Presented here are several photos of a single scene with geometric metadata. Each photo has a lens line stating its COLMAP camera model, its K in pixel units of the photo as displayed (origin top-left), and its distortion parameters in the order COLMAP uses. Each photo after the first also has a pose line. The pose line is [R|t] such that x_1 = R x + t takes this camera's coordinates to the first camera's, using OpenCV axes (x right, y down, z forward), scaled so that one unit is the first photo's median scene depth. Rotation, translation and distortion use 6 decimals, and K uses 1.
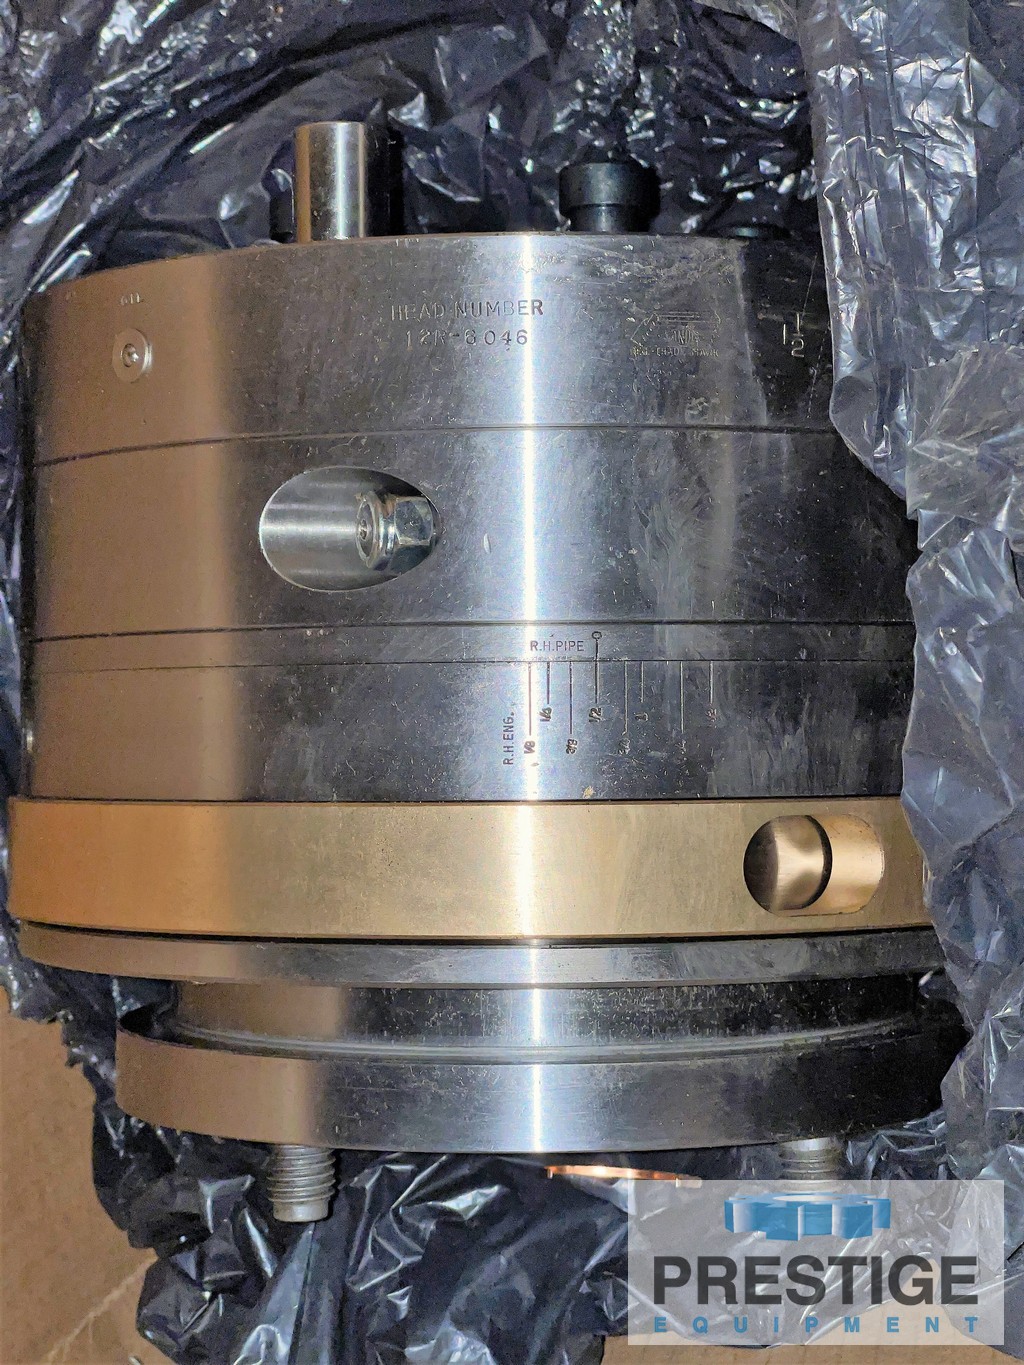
lens RADIAL K [[2574.7, 0, 512.7], [0, 2574.7, 684.6], [0, 0, 1]] dist [0.041862, 0.000000]
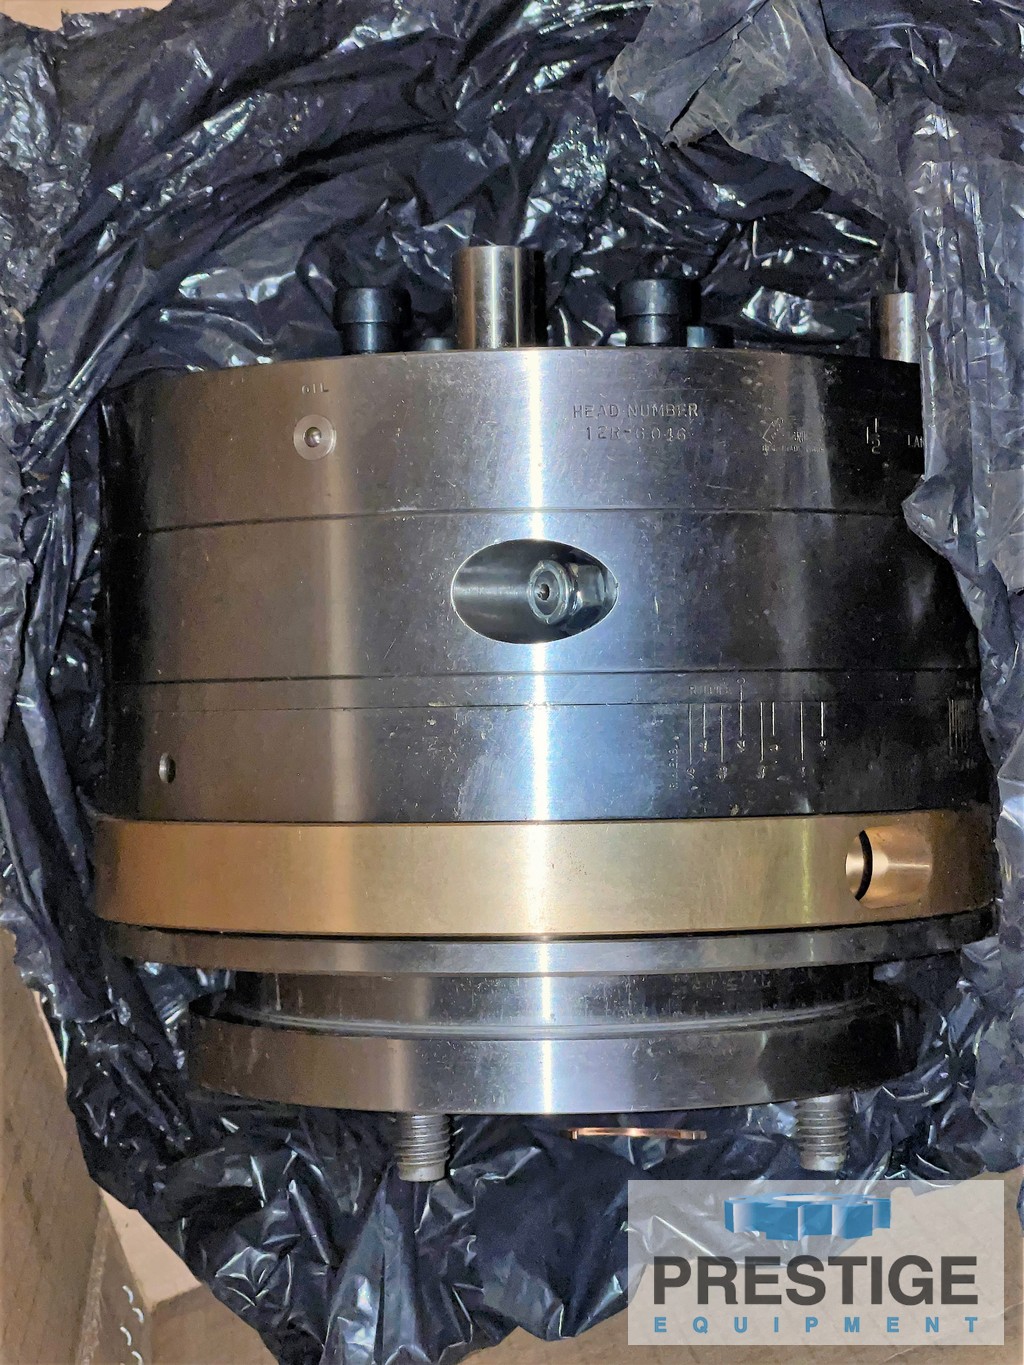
lens RADIAL K [[2574.7, 0, 510.9], [0, 2574.7, 680.9], [0, 0, 1]] dist [0.041862, 0.000000]
pose [[0.965307, 0.000069, 0.261118, -0.331867], [0.000339, 0.999999, -0.001519, -0.014816], [-0.261118, 0.001555, 0.965306, -0.126589]]
